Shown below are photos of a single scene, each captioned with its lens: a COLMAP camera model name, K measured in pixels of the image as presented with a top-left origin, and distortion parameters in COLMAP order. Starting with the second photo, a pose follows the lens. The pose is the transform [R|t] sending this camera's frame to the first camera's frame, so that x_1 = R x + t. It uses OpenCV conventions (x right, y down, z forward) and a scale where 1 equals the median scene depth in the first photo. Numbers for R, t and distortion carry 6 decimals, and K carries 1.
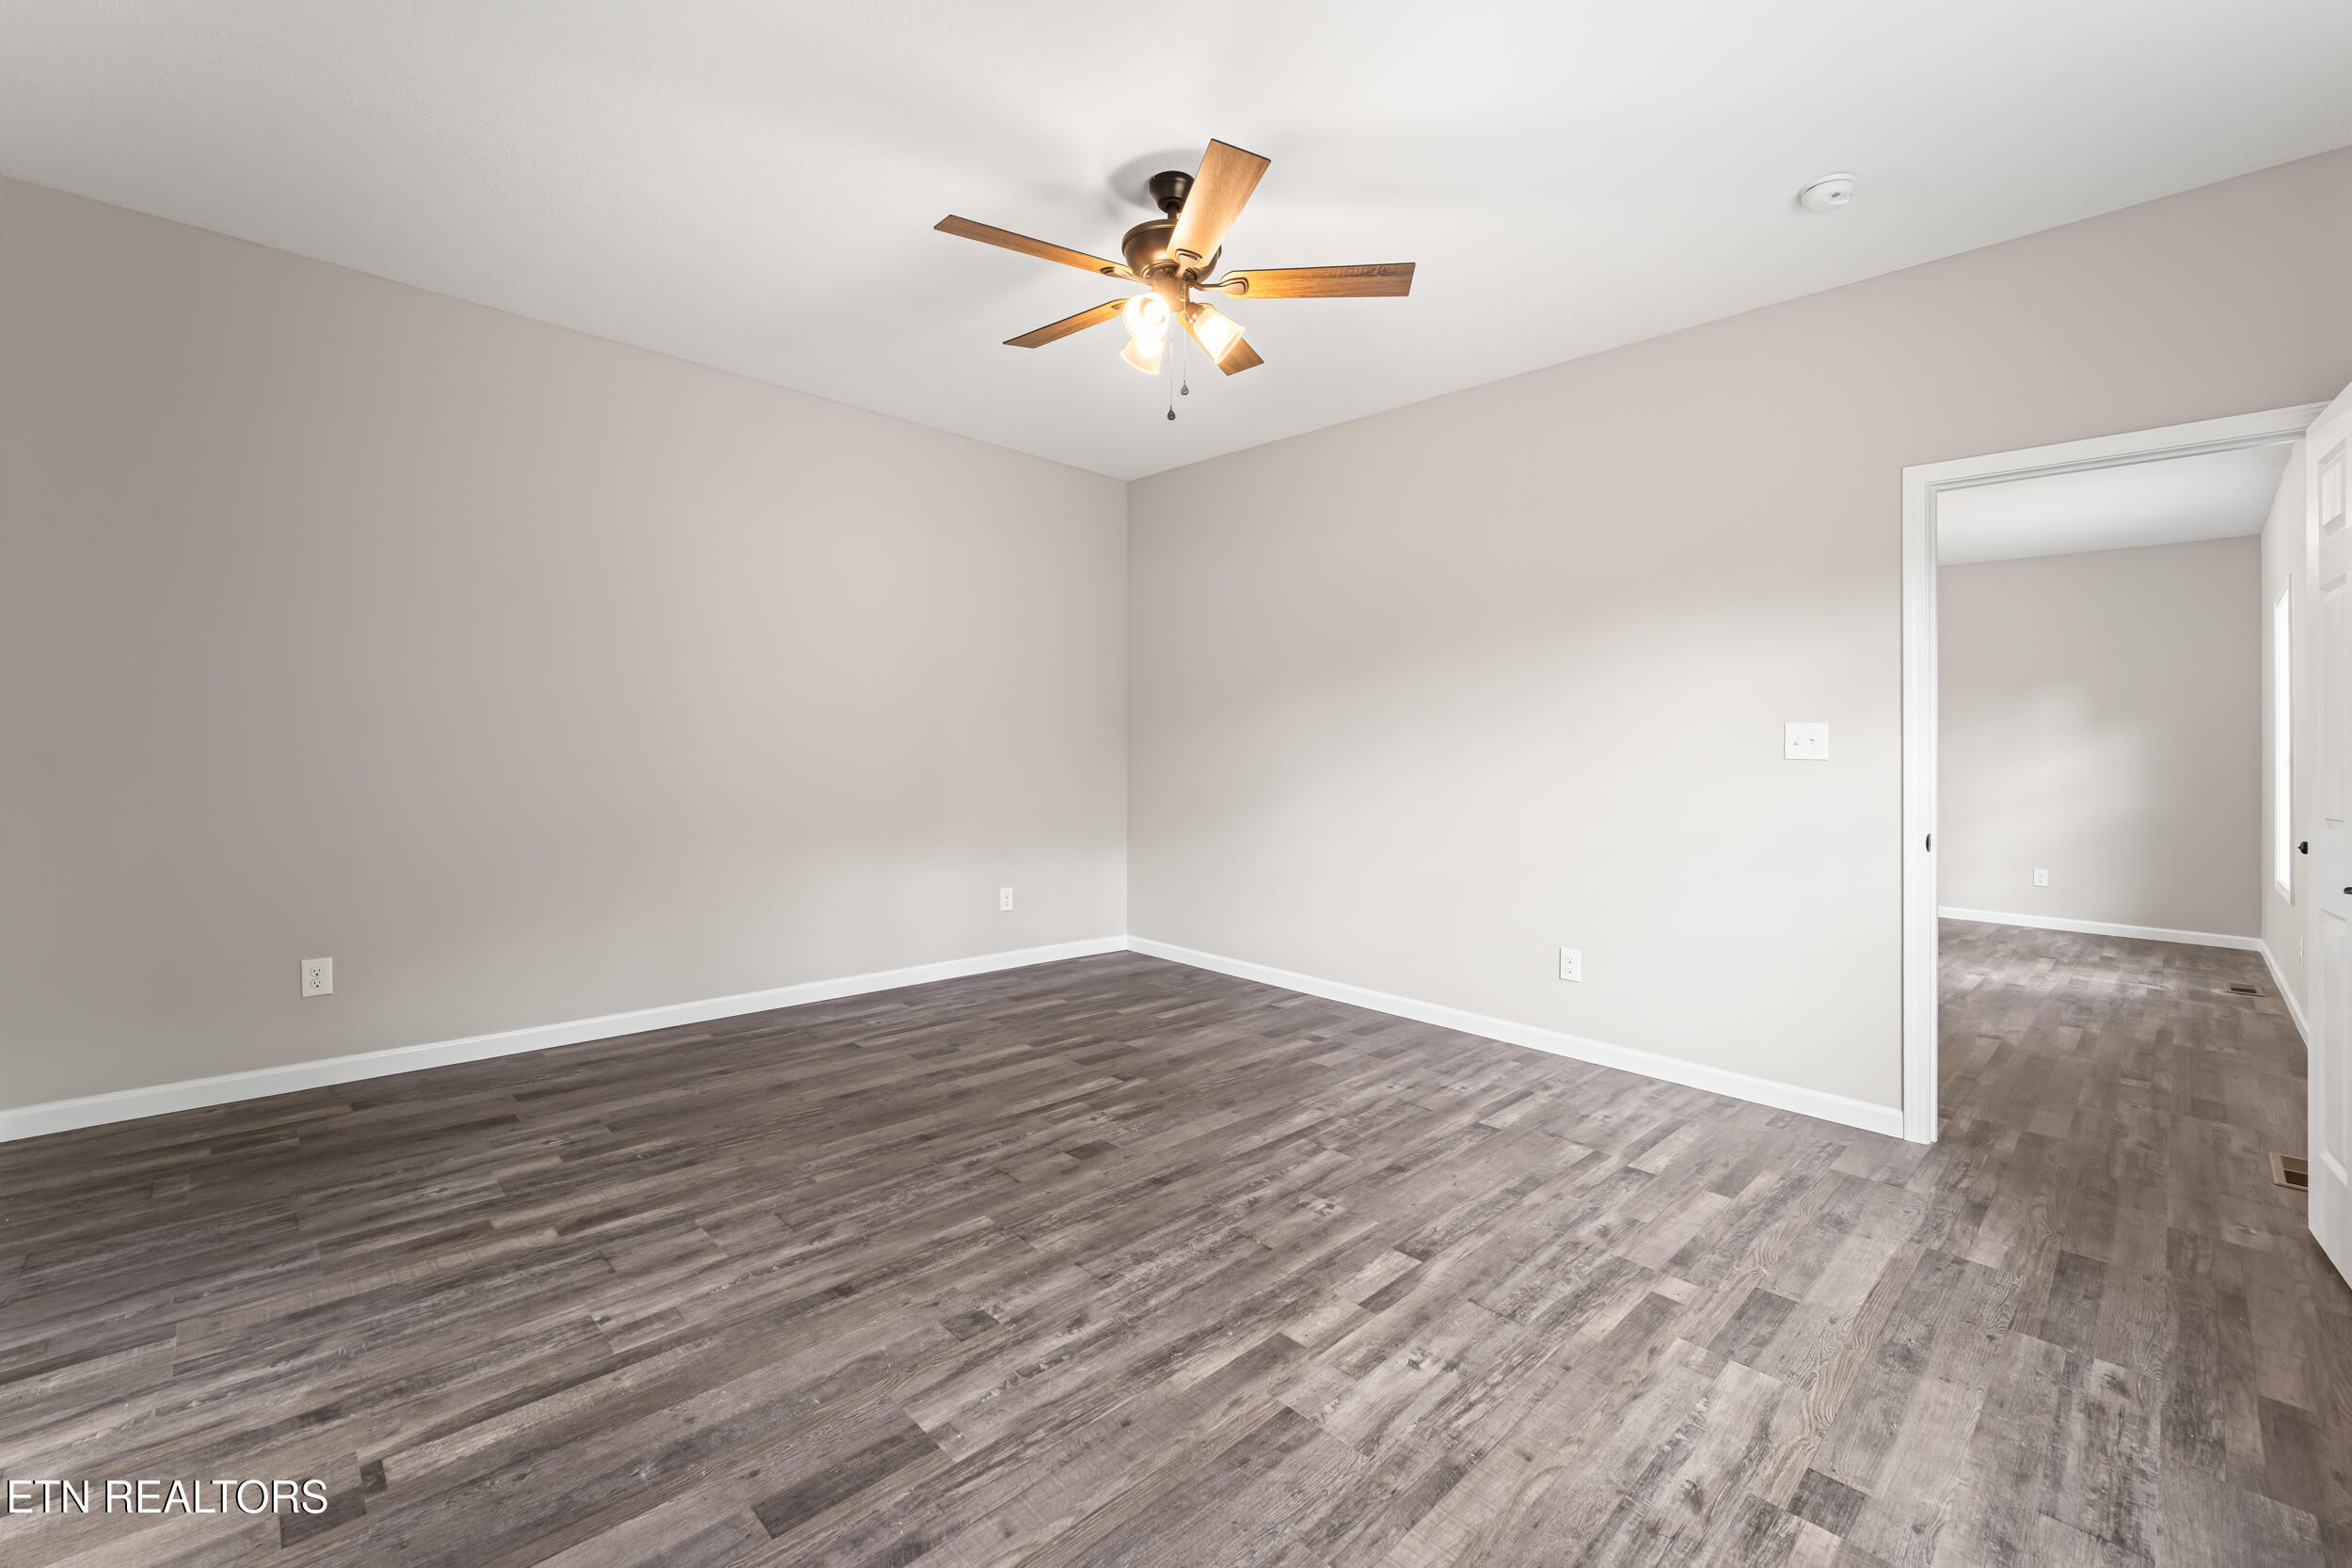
lens RADIAL K [[956.7, 0, 1176.0], [0, 956.7, 784.0], [0, 0, 1]] dist [0.000481, -0.000339]
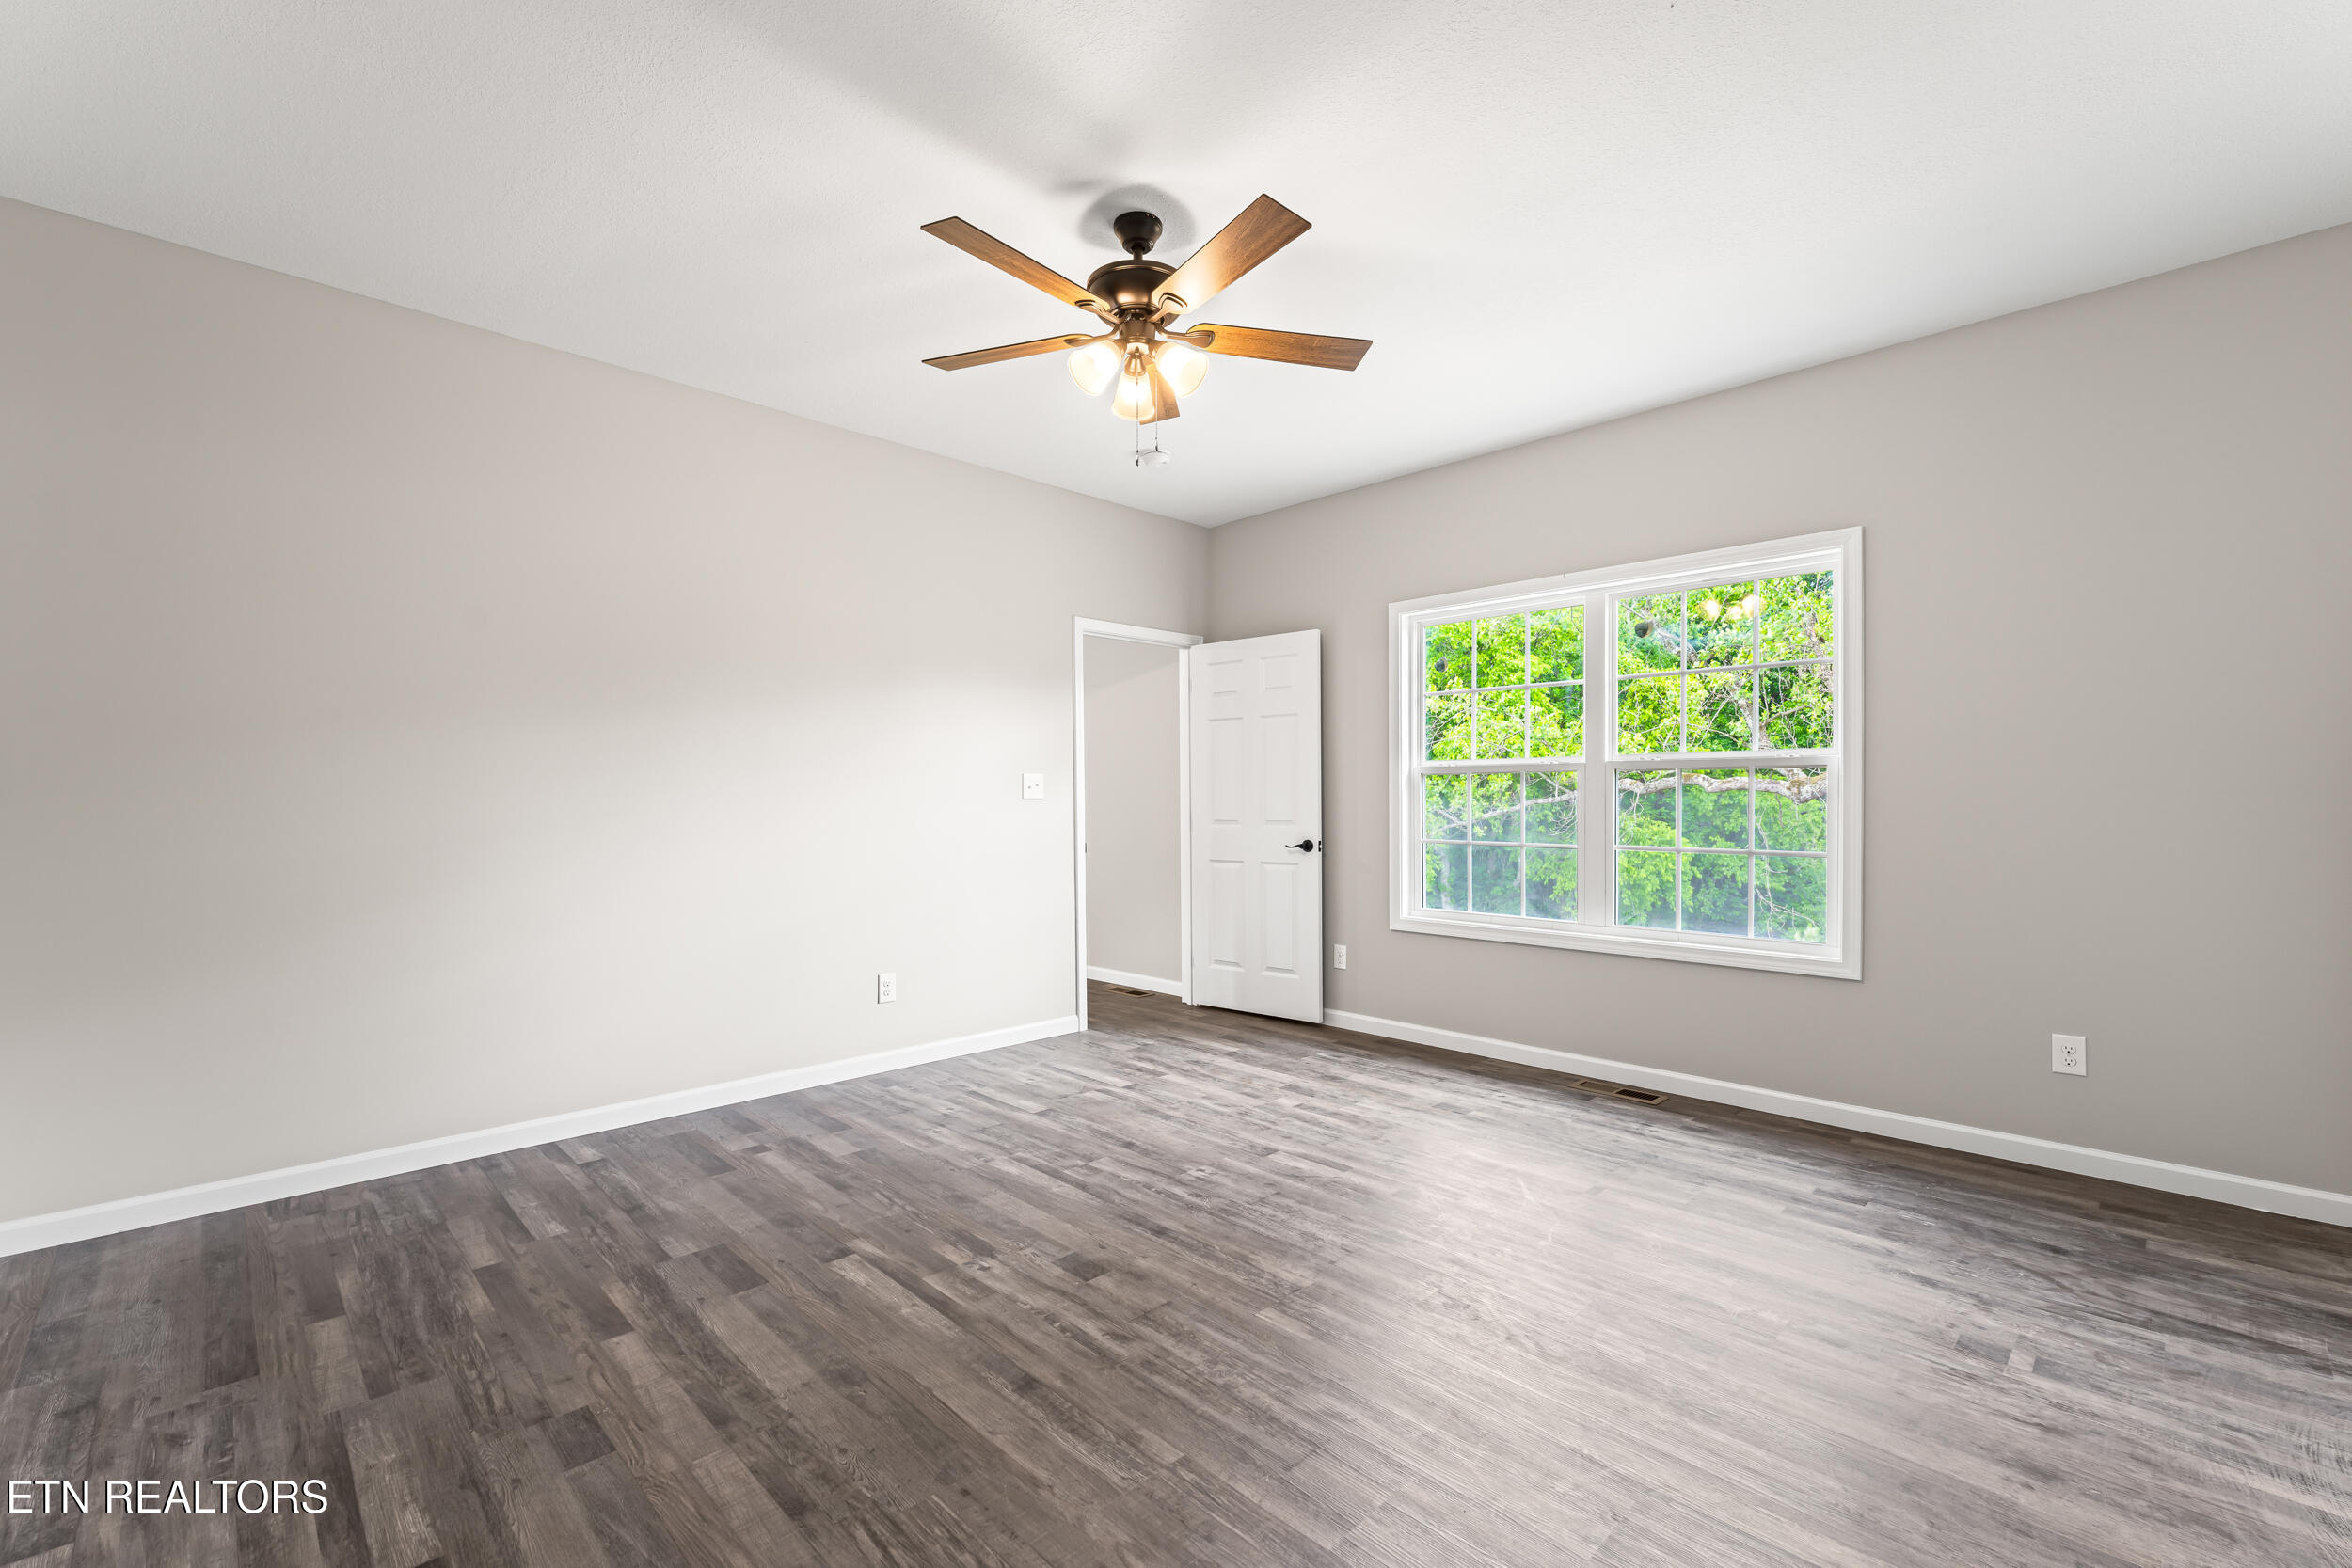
lens RADIAL K [[1005.3, 0, 1131.9], [0, 1005.3, 793.8], [0, 0, 1]] dist [-0.001997, -0.000323]
pose [[0.021467, -0.013143, 0.999683, -1.140004], [0.038270, 0.999192, 0.012315, -0.054010], [-0.999037, 0.037993, 0.021953, 1.076645]]
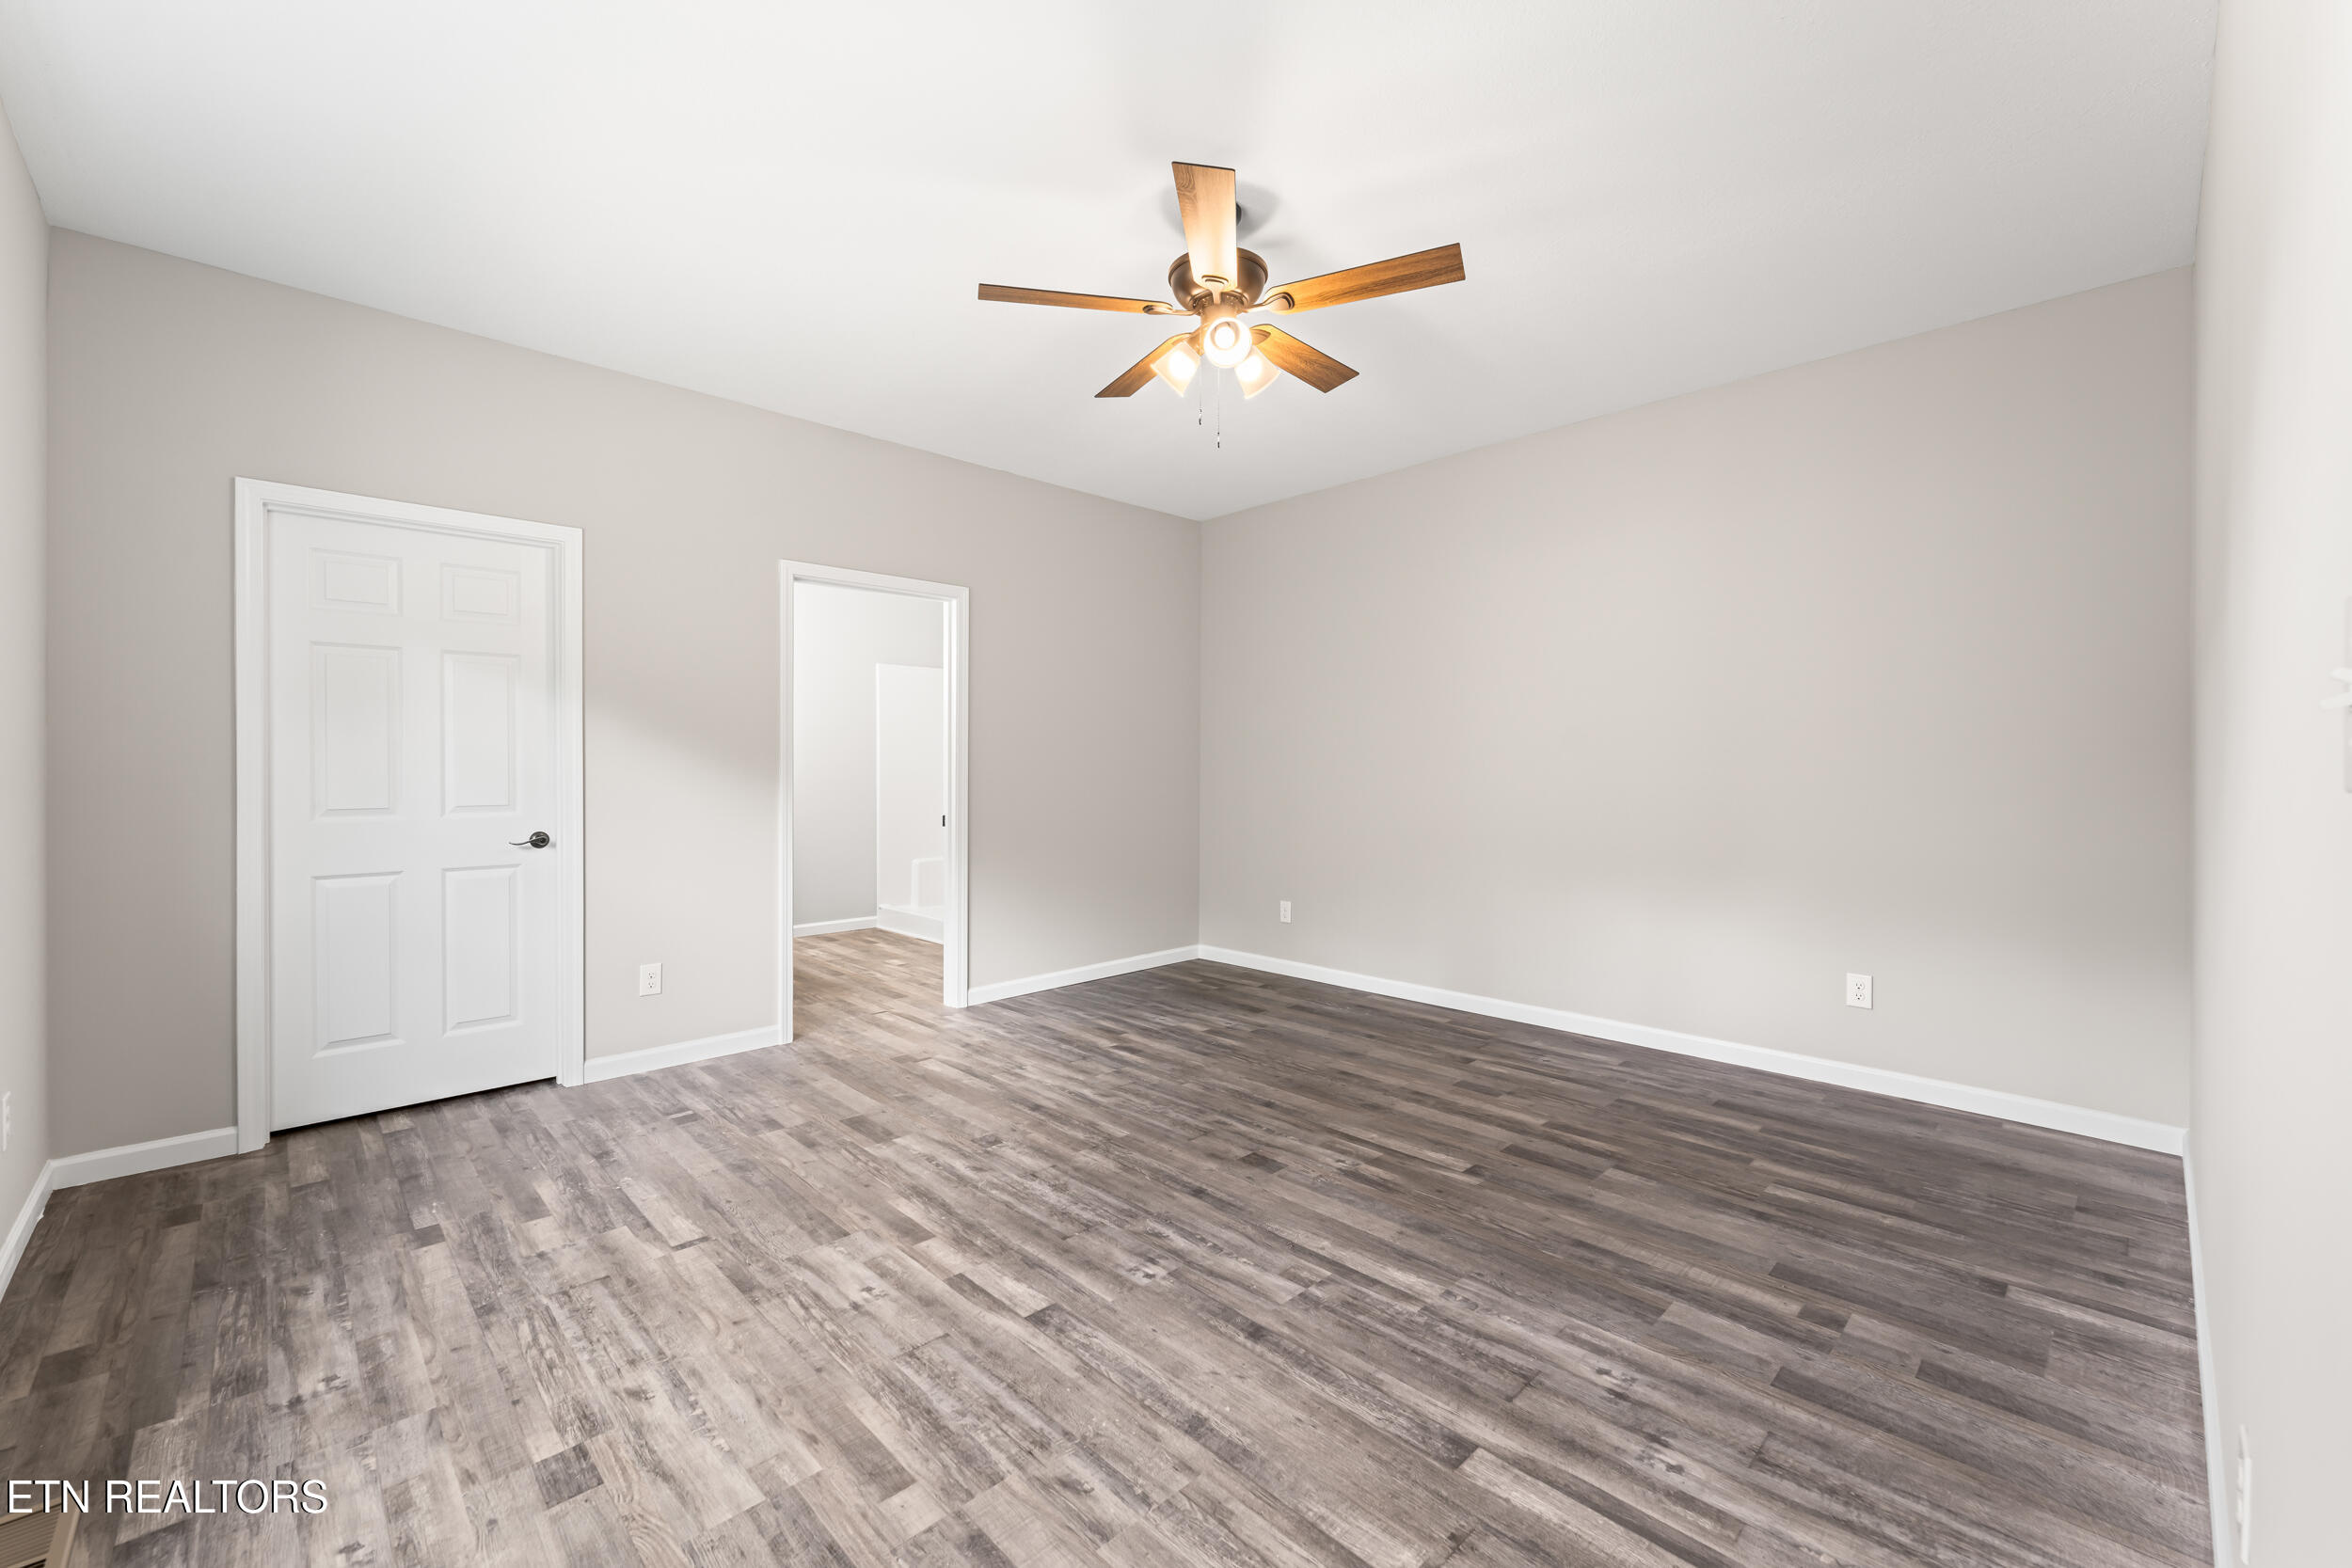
lens RADIAL K [[956.7, 0, 1176.0], [0, 956.7, 784.0], [0, 0, 1]] dist [0.000481, -0.000339]
pose [[0.005920, -0.001421, -0.999981, 1.104631], [-0.034640, 0.999399, -0.001625, -0.024498], [0.999382, 0.034649, 0.005867, 1.038240]]
